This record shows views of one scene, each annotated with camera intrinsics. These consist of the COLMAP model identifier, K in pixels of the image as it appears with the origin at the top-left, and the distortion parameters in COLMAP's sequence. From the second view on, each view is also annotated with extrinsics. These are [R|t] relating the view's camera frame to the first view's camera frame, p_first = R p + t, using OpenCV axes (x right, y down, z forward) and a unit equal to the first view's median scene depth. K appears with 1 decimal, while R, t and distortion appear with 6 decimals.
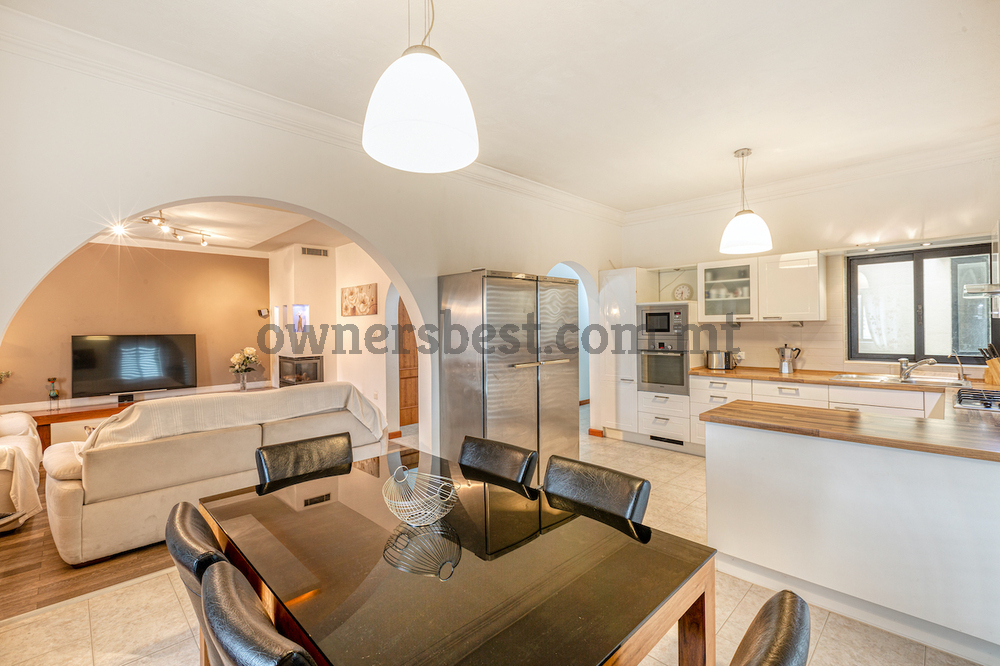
lens RADIAL K [[440.4, 0, 500.1], [0, 440.4, 328.1], [0, 0, 1]] dist [0.002089, -0.000196]
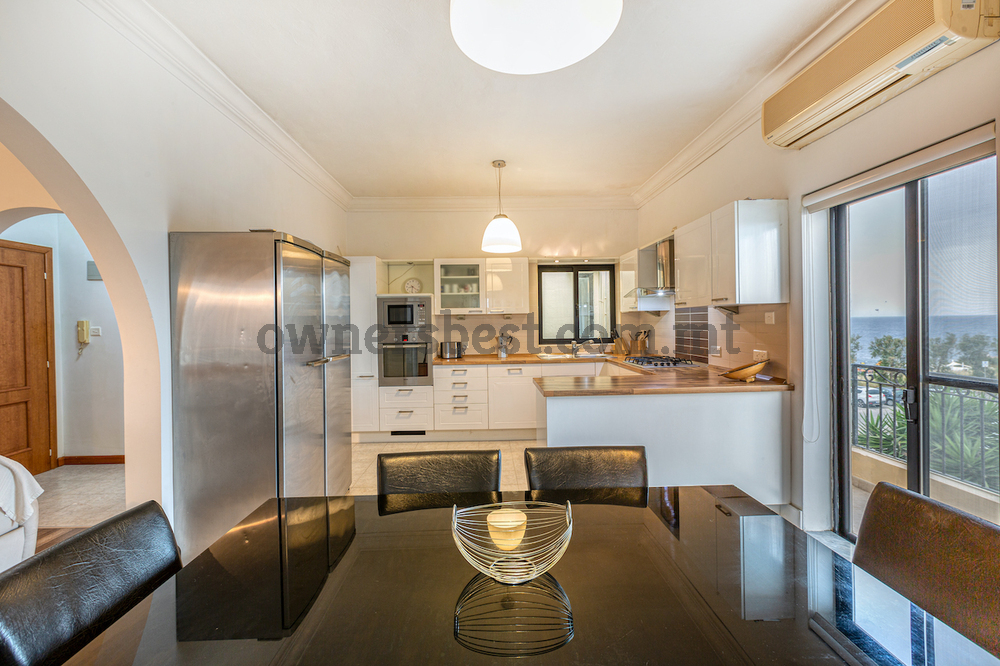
lens RADIAL K [[440.4, 0, 501.0], [0, 440.4, 324.9], [0, 0, 1]] dist [0.002089, -0.000196]
pose [[0.683425, -0.003938, 0.730010, -0.230958], [0.012898, 0.999894, -0.006681, 0.021610], [-0.729906, 0.013982, 0.683404, 0.182880]]
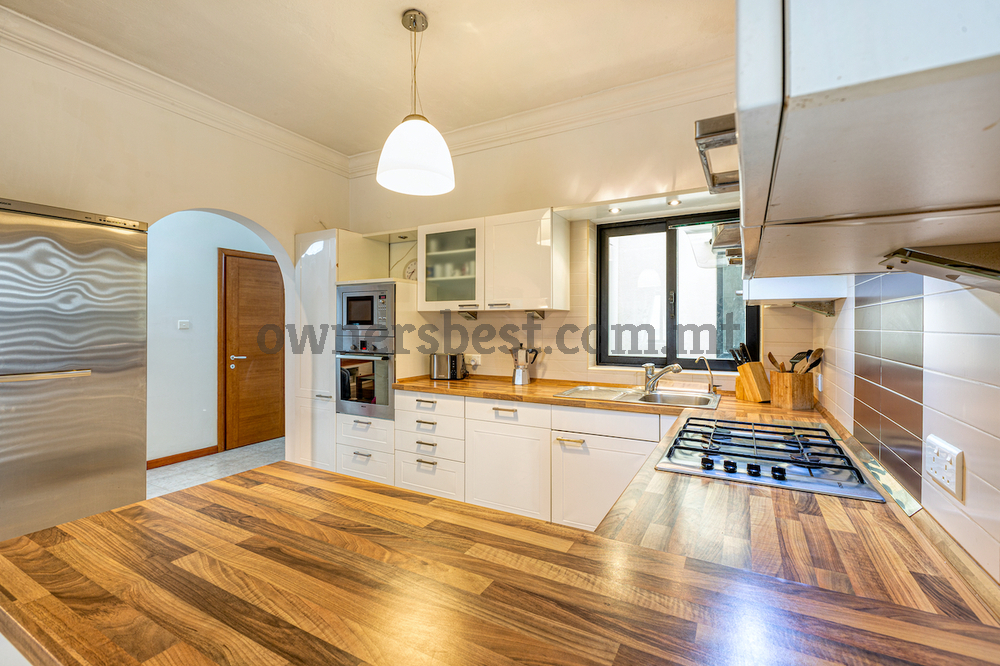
lens RADIAL K [[440.4, 0, 498.9], [0, 440.4, 329.5], [0, 0, 1]] dist [0.002089, -0.000196]
pose [[0.961363, 0.014274, 0.274913, 0.419537], [-0.012993, 0.999895, -0.006480, 0.019184], [-0.274977, 0.002658, 0.961447, 0.331661]]
